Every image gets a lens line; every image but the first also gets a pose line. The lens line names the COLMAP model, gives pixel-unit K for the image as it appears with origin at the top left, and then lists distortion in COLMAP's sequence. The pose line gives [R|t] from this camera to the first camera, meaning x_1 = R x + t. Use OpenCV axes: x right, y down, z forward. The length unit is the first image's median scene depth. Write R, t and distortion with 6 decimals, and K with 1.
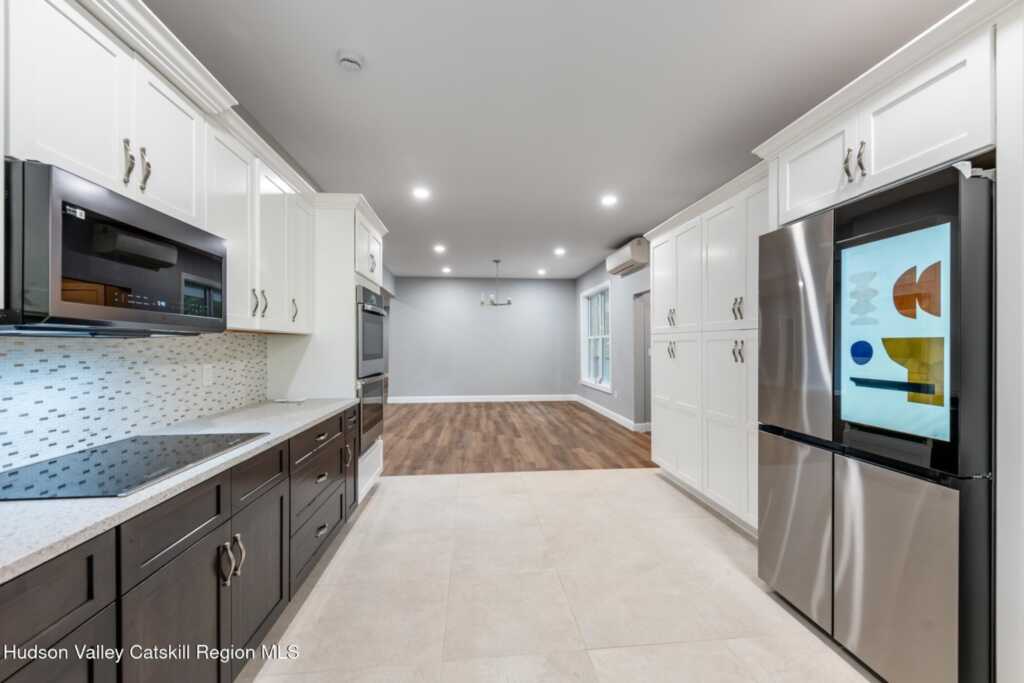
lens RADIAL K [[408.3, 0, 505.7], [0, 408.3, 344.2], [0, 0, 1]] dist [0.001212, -0.000243]
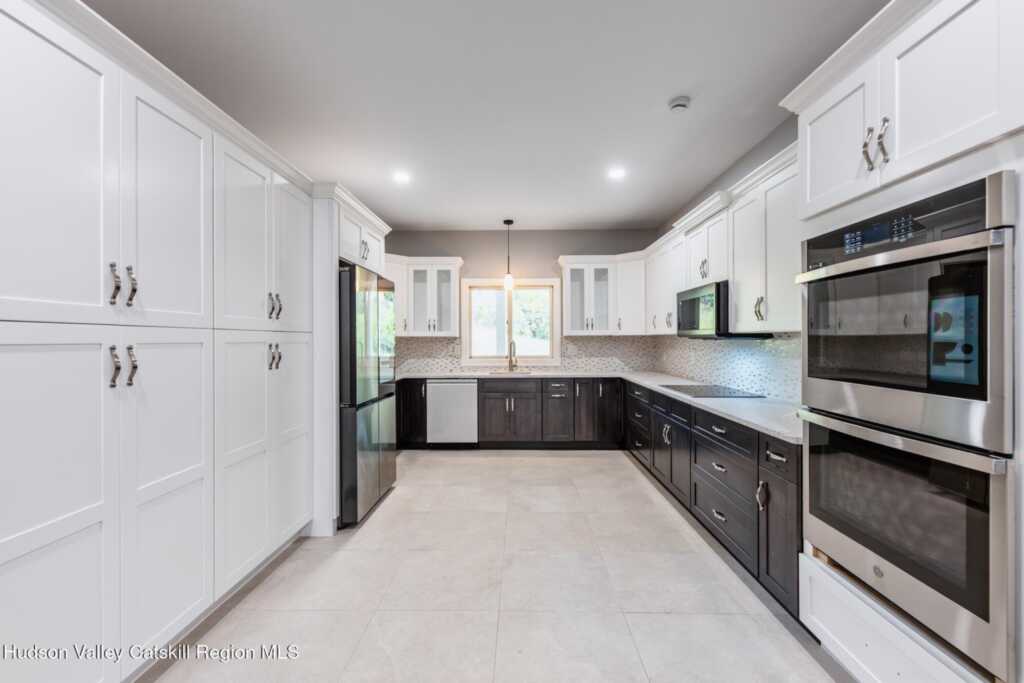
lens RADIAL K [[433.0, 0, 512.0], [0, 433.0, 341.5], [0, 0, 1]] dist [0.000184, 0.000029]
pose [[-0.995368, 0.007261, 0.095859, -0.004202], [0.007532, 0.999969, 0.002473, -0.005165], [-0.095838, 0.003183, -0.995392, 0.810826]]
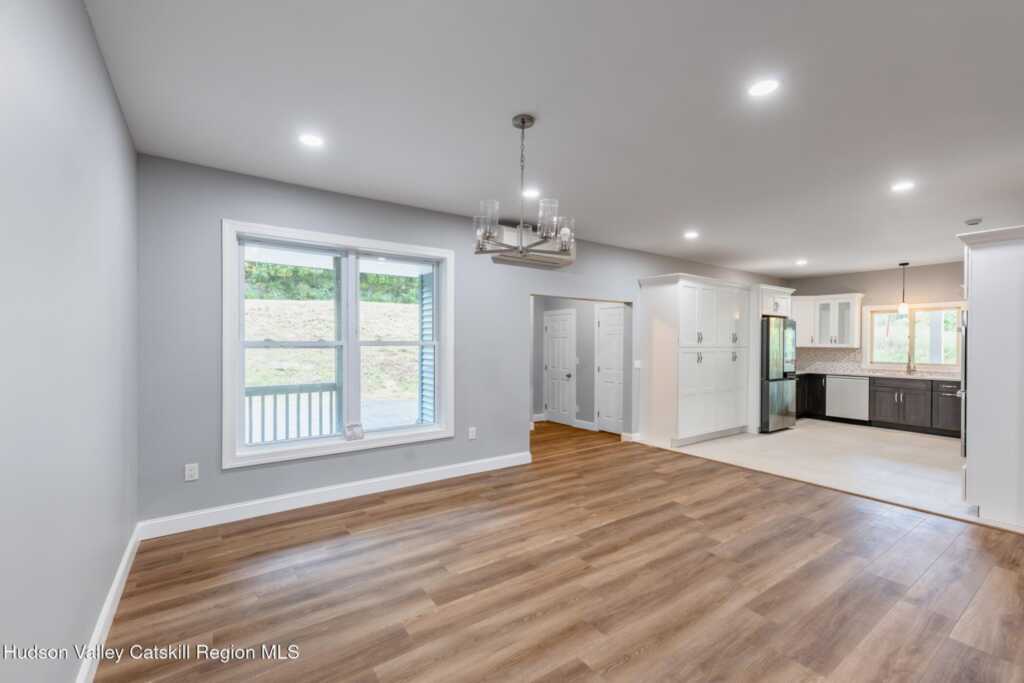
lens RADIAL K [[408.3, 0, 505.7], [0, 408.3, 344.2], [0, 0, 1]] dist [0.001212, -0.000243]
pose [[-0.478996, -0.000626, 0.877817, -0.378648], [-0.002262, 0.999997, -0.000522, -0.021319], [-0.877814, -0.002236, -0.478996, 1.438193]]
